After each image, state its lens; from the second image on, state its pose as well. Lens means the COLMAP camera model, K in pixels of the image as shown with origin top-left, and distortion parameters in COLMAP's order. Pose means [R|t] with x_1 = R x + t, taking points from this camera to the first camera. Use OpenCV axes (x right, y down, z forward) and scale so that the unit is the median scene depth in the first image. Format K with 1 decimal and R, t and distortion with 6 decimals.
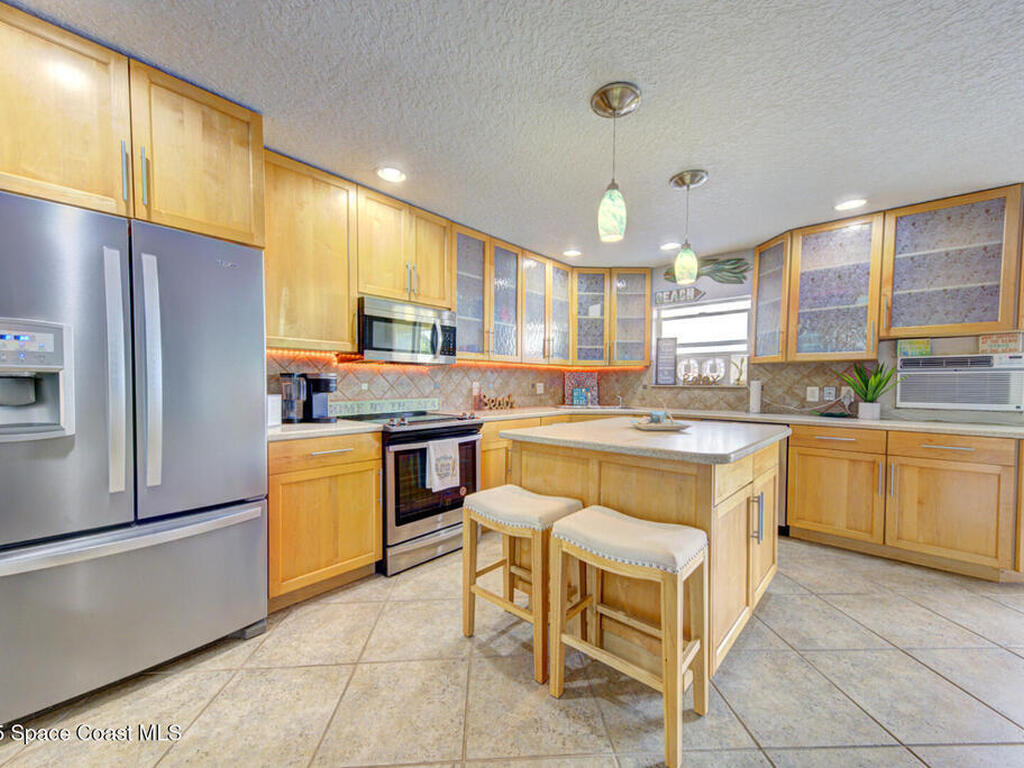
lens RADIAL K [[410.4, 0, 511.4], [0, 410.4, 395.2], [0, 0, 1]] dist [0.021684, -0.000126]
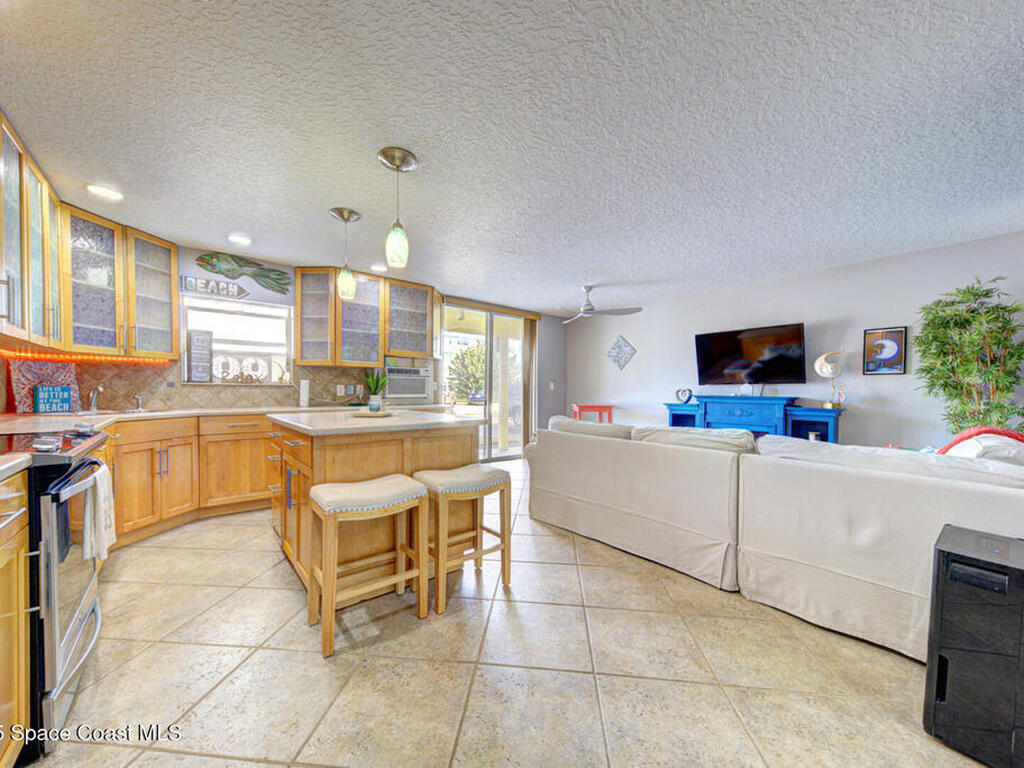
lens RADIAL K [[394.9, 0, 511.1], [0, 394.9, 395.0], [0, 0, 1]] dist [0.031821, -0.009219]
pose [[0.142762, -0.019795, 0.989559, -0.437668], [0.022116, 0.999614, 0.016806, 0.002548], [-0.989510, 0.019486, 0.143145, 0.225823]]
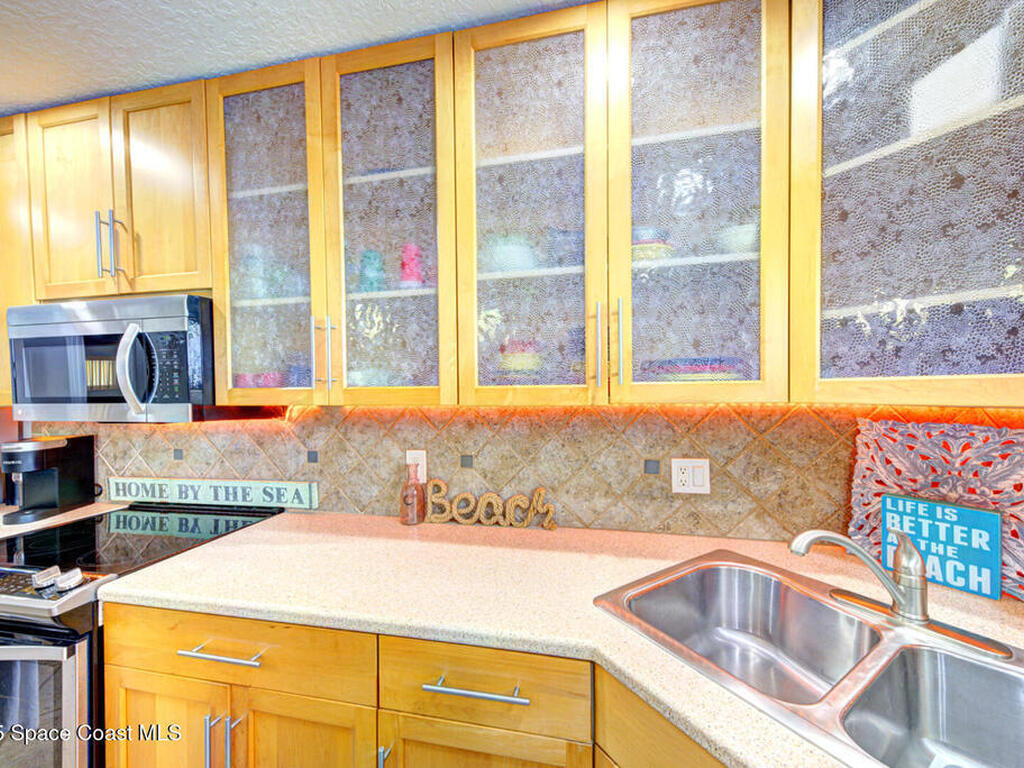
lens RADIAL K [[394.9, 0, 511.1], [0, 394.9, 395.0], [0, 0, 1]] dist [0.031821, -0.009219]
pose [[0.504832, -0.000795, -0.863217, 0.289341], [-0.013529, 0.999869, -0.008833, -0.081459], [0.863112, 0.016138, 0.504755, 0.849228]]
